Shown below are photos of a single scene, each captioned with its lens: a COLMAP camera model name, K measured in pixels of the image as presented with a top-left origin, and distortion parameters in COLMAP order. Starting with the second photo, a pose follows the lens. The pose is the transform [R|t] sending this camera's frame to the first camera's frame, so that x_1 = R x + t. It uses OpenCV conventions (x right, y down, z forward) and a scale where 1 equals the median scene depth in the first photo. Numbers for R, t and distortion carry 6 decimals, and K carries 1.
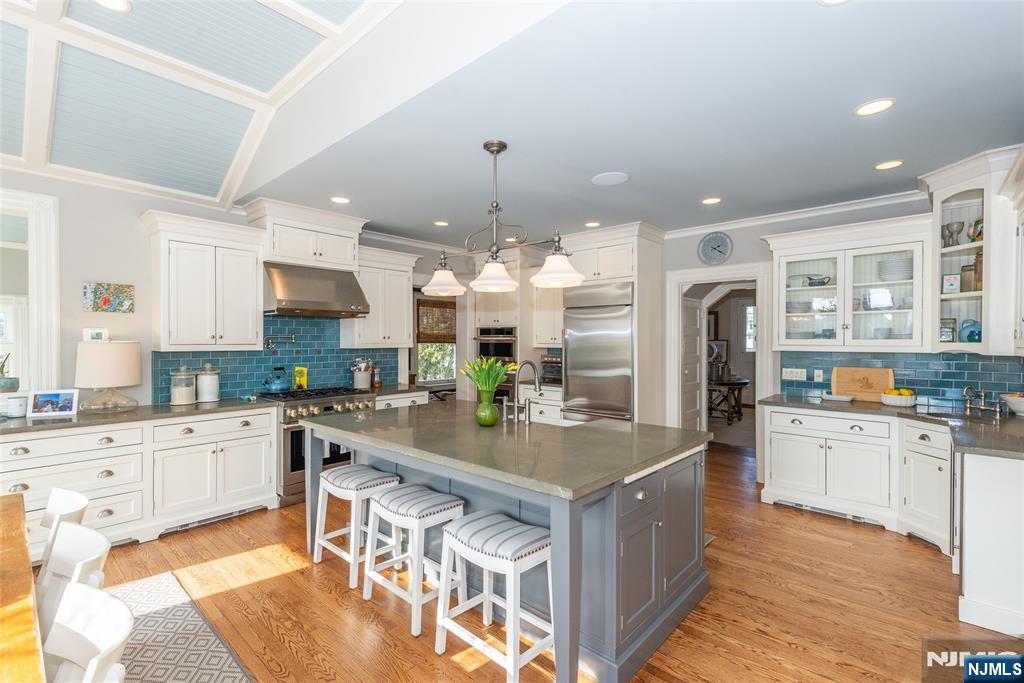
lens RADIAL K [[464.9, 0, 509.6], [0, 464.9, 339.6], [0, 0, 1]] dist [0.023021, 0.000191]
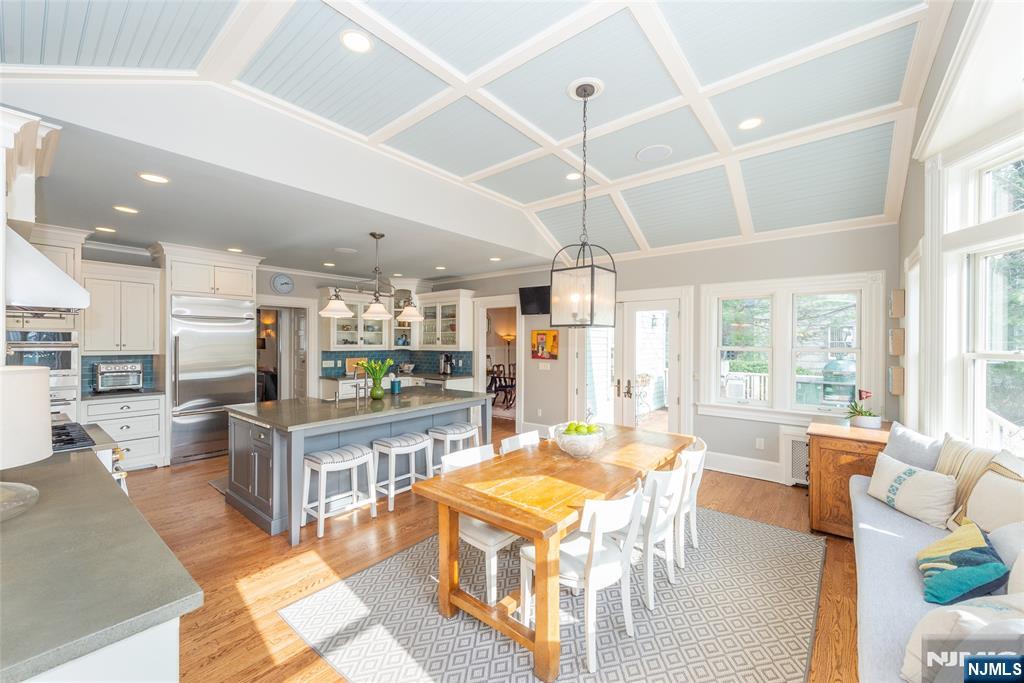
lens RADIAL K [[406.3, 0, 511.6], [0, 406.3, 339.9], [0, 0, 1]] dist [0.014926, -0.001292]
pose [[-0.056375, 0.000095, 0.998410, -1.014645], [-0.007773, 0.999970, -0.000534, -0.023497], [-0.998379, -0.007791, -0.056372, 0.389637]]
